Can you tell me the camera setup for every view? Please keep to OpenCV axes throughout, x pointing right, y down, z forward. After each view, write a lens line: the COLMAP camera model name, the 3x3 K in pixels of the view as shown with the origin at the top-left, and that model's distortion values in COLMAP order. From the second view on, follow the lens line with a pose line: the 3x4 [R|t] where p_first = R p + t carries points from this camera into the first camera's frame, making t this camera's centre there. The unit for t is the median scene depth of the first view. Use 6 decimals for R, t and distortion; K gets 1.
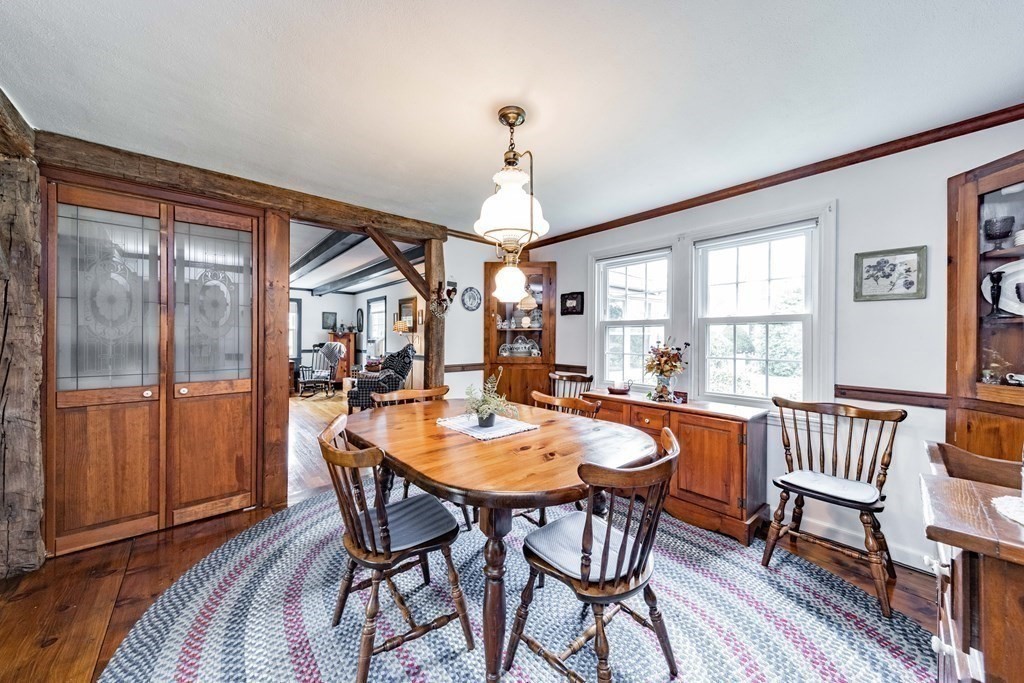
lens RADIAL K [[370.2, 0, 517.7], [0, 370.2, 336.6], [0, 0, 1]] dist [0.000787, 0.000015]
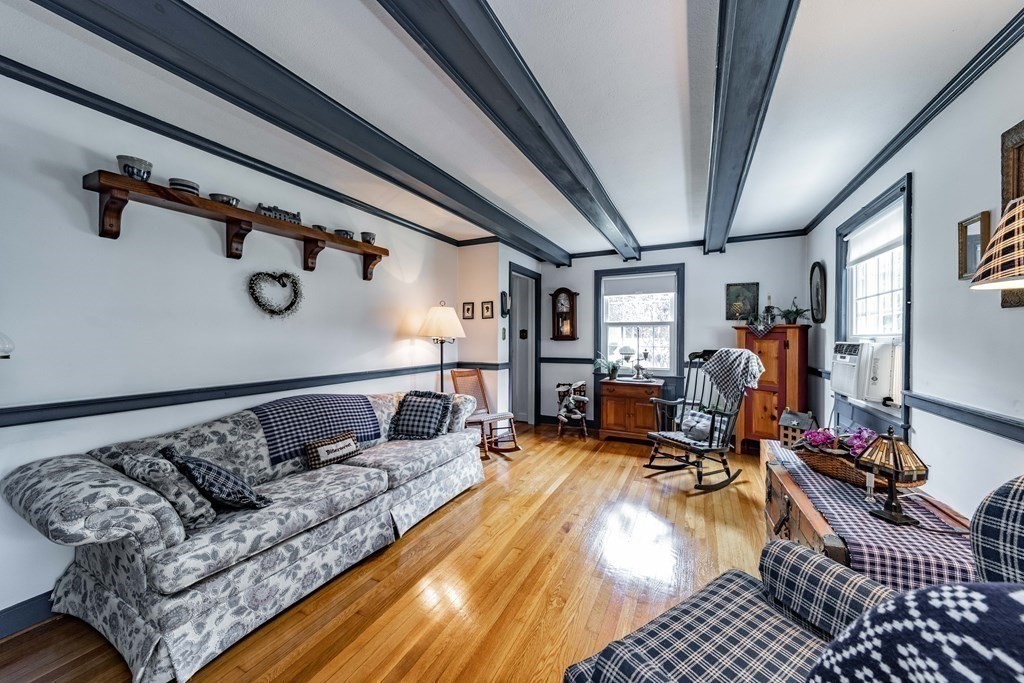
lens RADIAL K [[363.7, 0, 514.8], [0, 363.7, 336.4], [0, 0, 1]] dist [0.007094, -0.000073]
pose [[0.386008, -0.005098, -0.922481, -0.207313], [0.002663, 0.999987, -0.004412, 0.002504], [0.922492, -0.000753, 0.386016, 0.590329]]
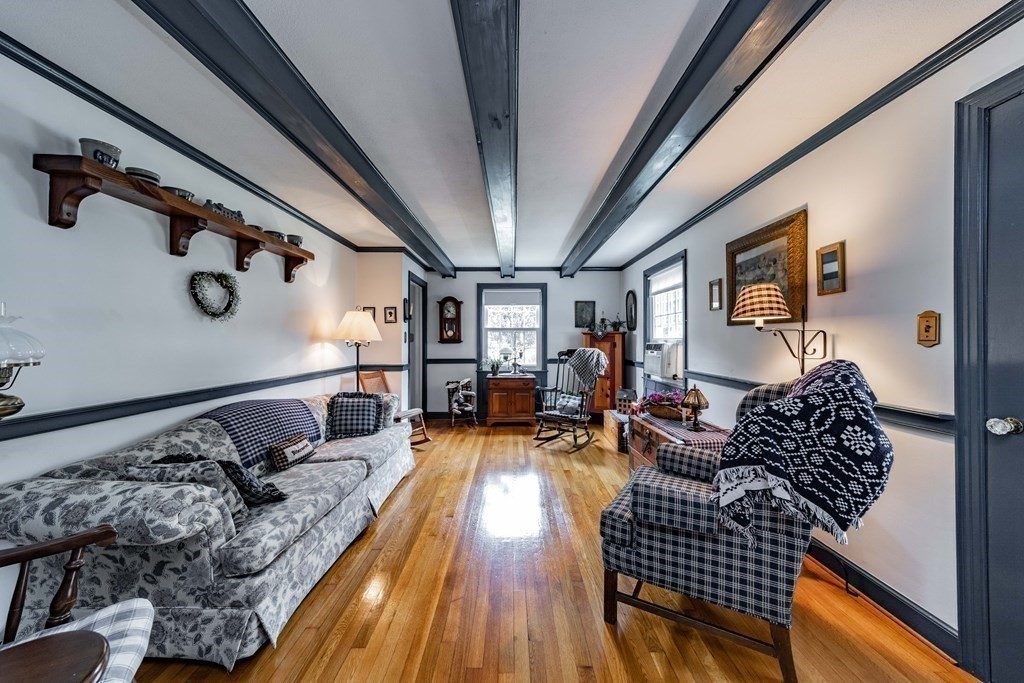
lens RADIAL K [[360.5, 0, 509.8], [0, 360.5, 334.5], [0, 0, 1]] dist [0.001578, 0.000011]
pose [[0.750735, -0.015271, -0.660427, -0.204408], [0.005873, 0.999848, -0.016442, 0.002270], [0.660578, 0.008465, 0.750710, 0.468494]]
